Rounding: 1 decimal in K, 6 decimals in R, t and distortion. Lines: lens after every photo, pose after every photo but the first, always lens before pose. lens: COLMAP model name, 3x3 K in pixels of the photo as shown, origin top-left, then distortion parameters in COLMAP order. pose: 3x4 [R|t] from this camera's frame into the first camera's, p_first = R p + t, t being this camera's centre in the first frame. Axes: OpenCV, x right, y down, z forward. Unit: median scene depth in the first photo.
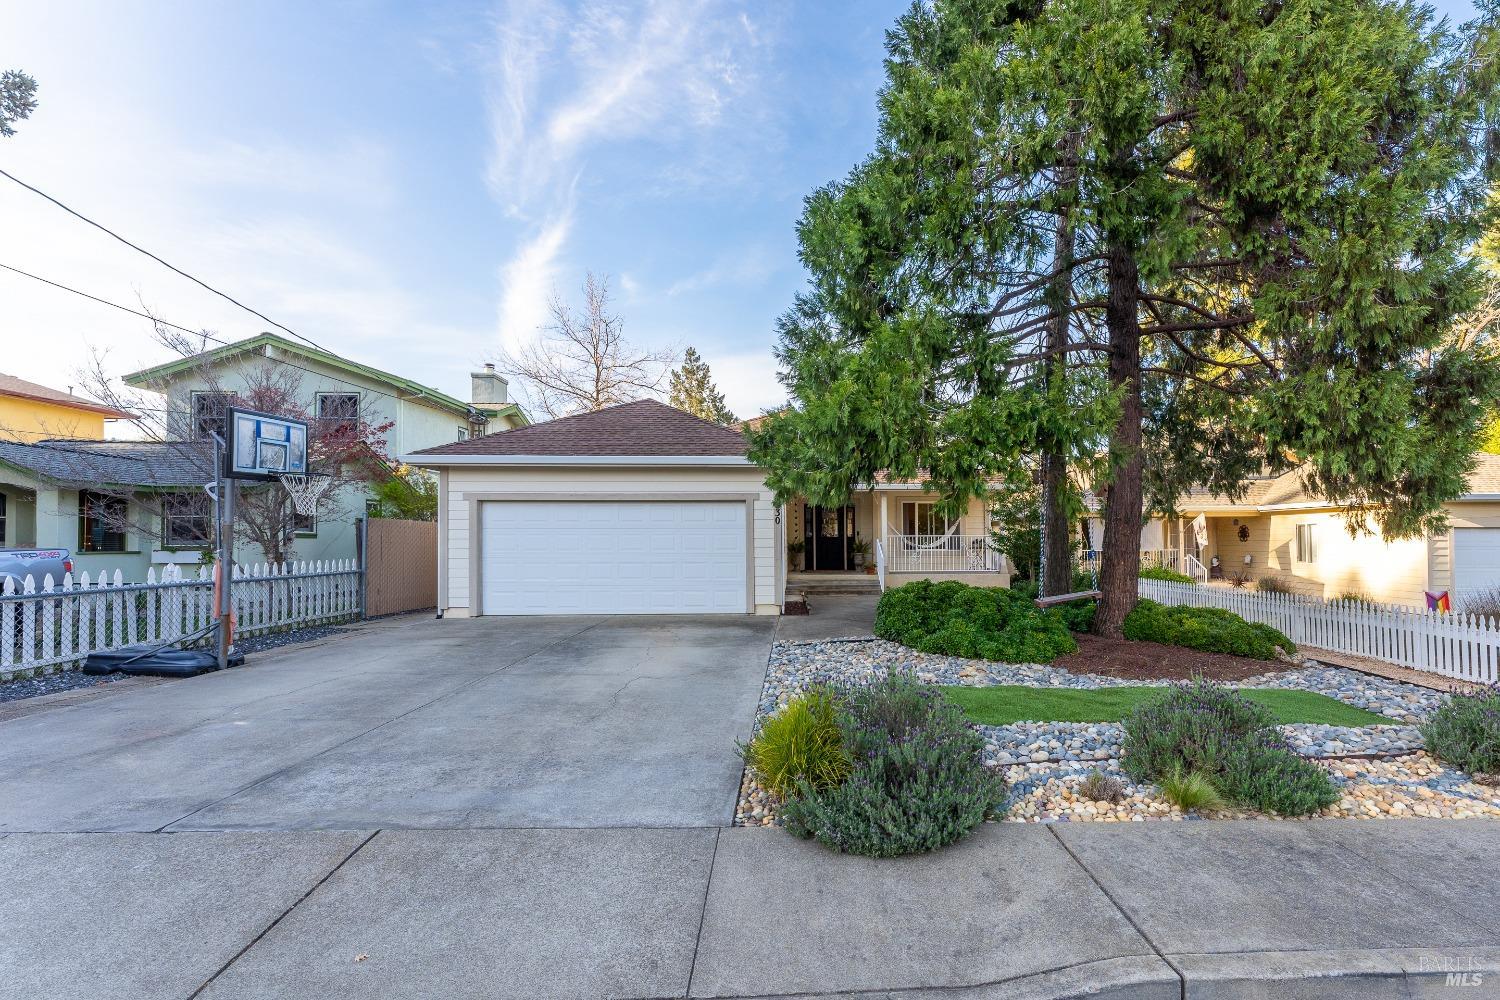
lens RADIAL K [[711.2, 0, 938.2], [0, 711.2, 479.2], [0, 0, 1]] dist [-0.000538, 0.000326]
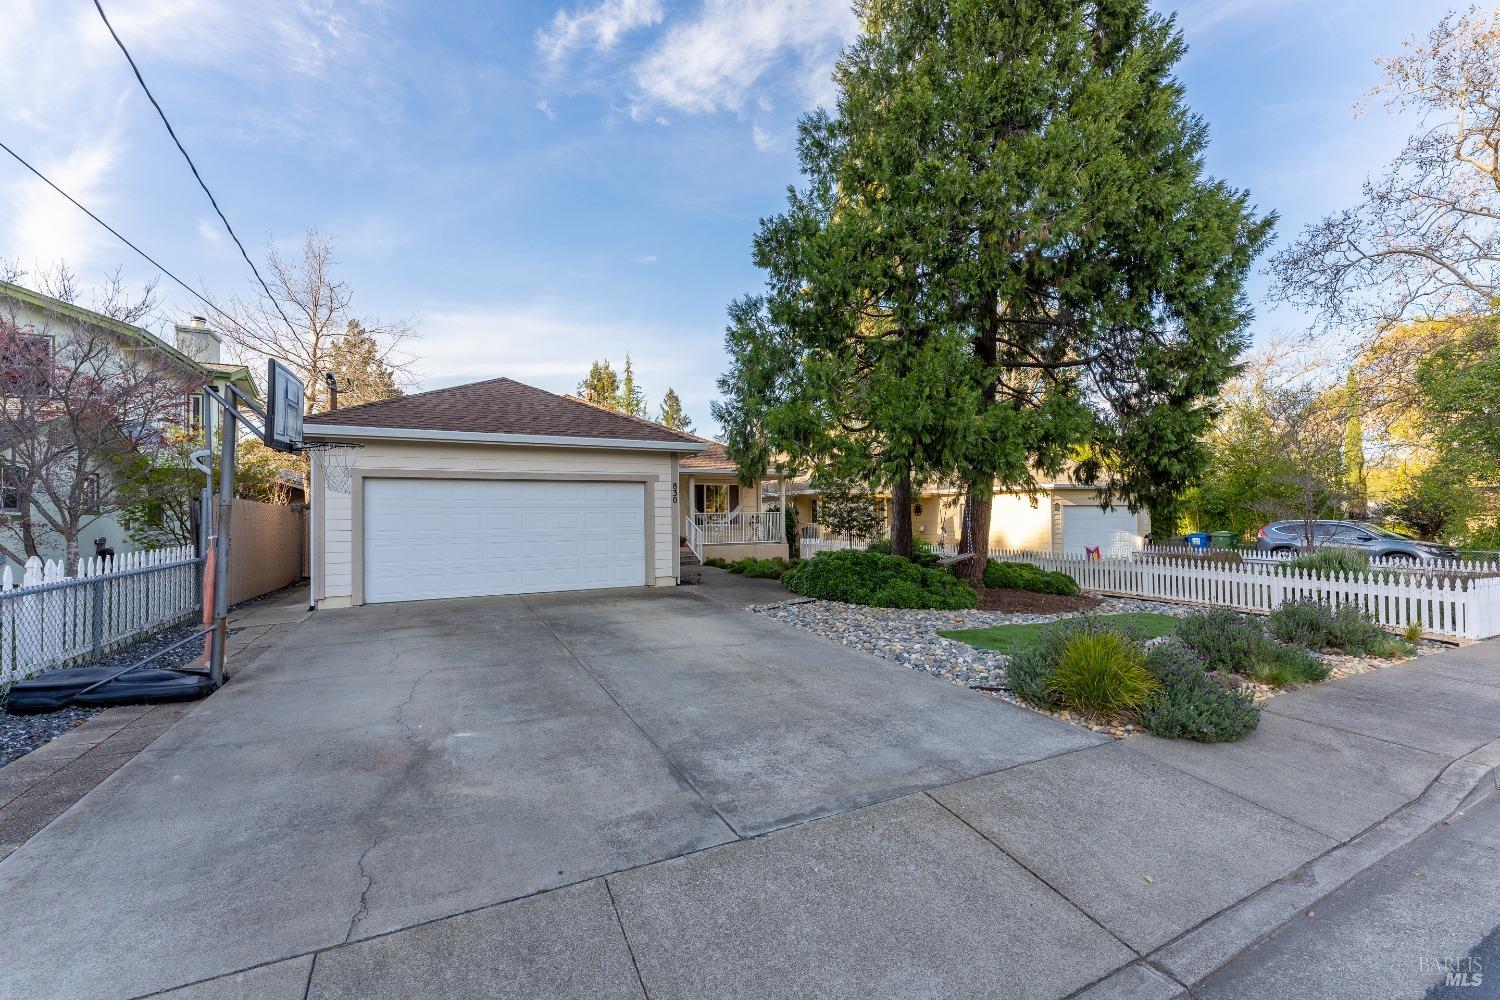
lens RADIAL K [[601.6, 0, 745.1], [0, 601.6, 493.1], [0, 0, 1]] dist [0.001553, 0.000077]
pose [[0.917740, 0.006641, 0.397127, -0.505942], [-0.025468, 0.998786, 0.042154, 0.005296], [-0.396365, -0.048801, 0.916795, 0.109022]]
